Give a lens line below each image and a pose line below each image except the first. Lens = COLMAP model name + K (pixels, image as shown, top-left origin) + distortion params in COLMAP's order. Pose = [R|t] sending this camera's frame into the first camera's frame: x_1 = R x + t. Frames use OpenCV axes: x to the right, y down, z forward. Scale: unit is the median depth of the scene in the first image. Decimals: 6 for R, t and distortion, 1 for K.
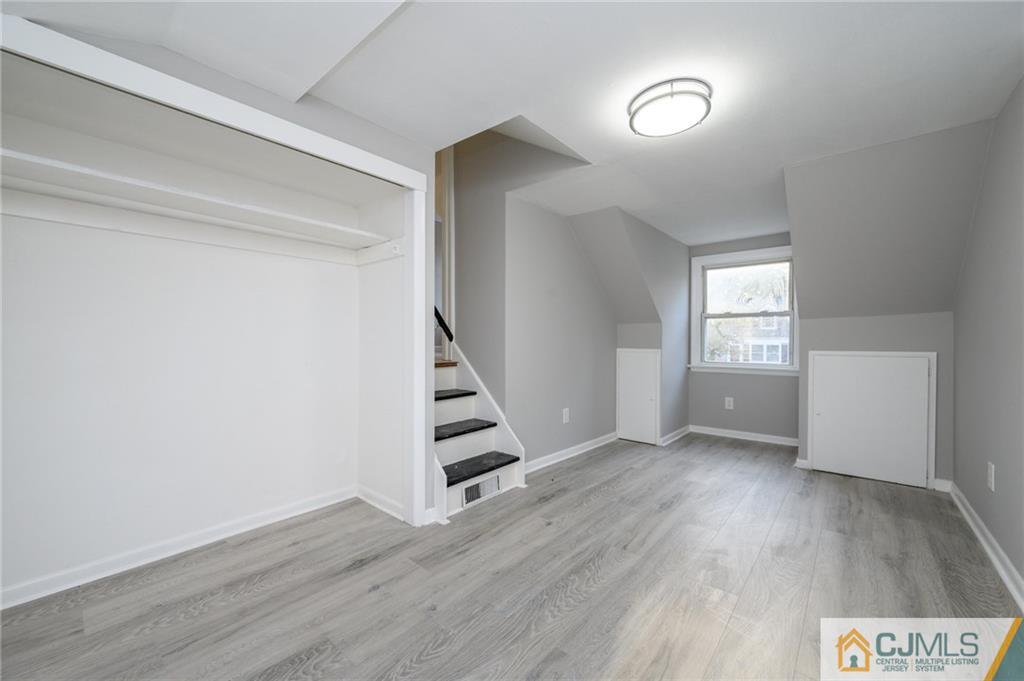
lens RADIAL K [[403.7, 0, 509.5], [0, 403.7, 339.6], [0, 0, 1]] dist [0.001252, 0.000160]
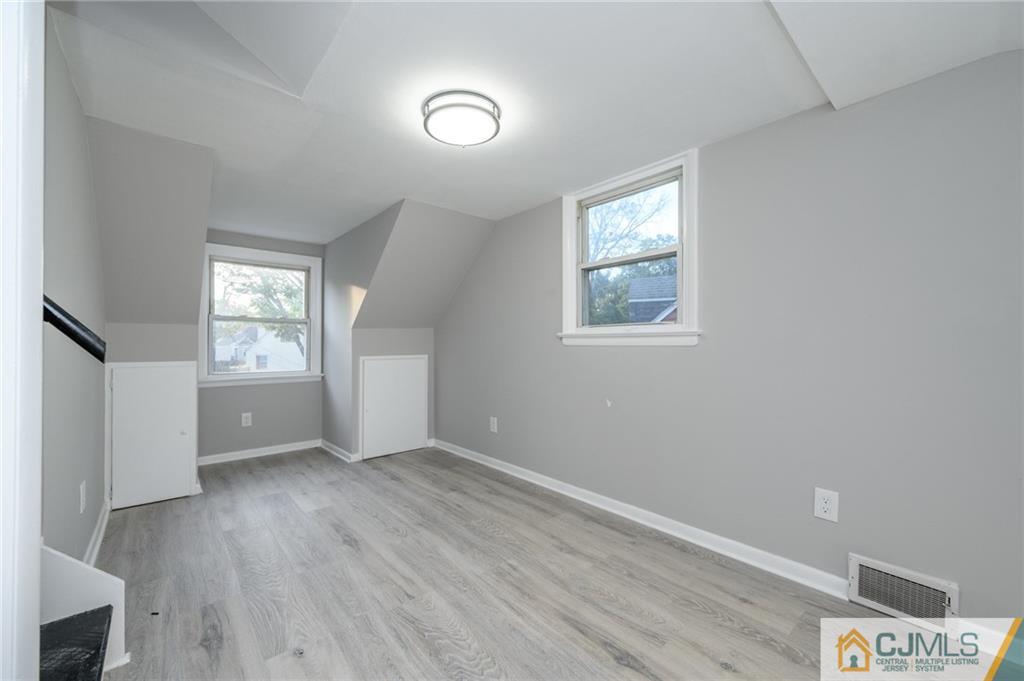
lens RADIAL K [[403.7, 0, 509.5], [0, 403.7, 339.6], [0, 0, 1]] dist [0.001252, 0.000160]
pose [[0.146879, 0.009451, 0.989109, -0.336727], [0.001574, 0.999951, -0.009788, -0.008200], [-0.989153, 0.002995, 0.146857, 0.430617]]
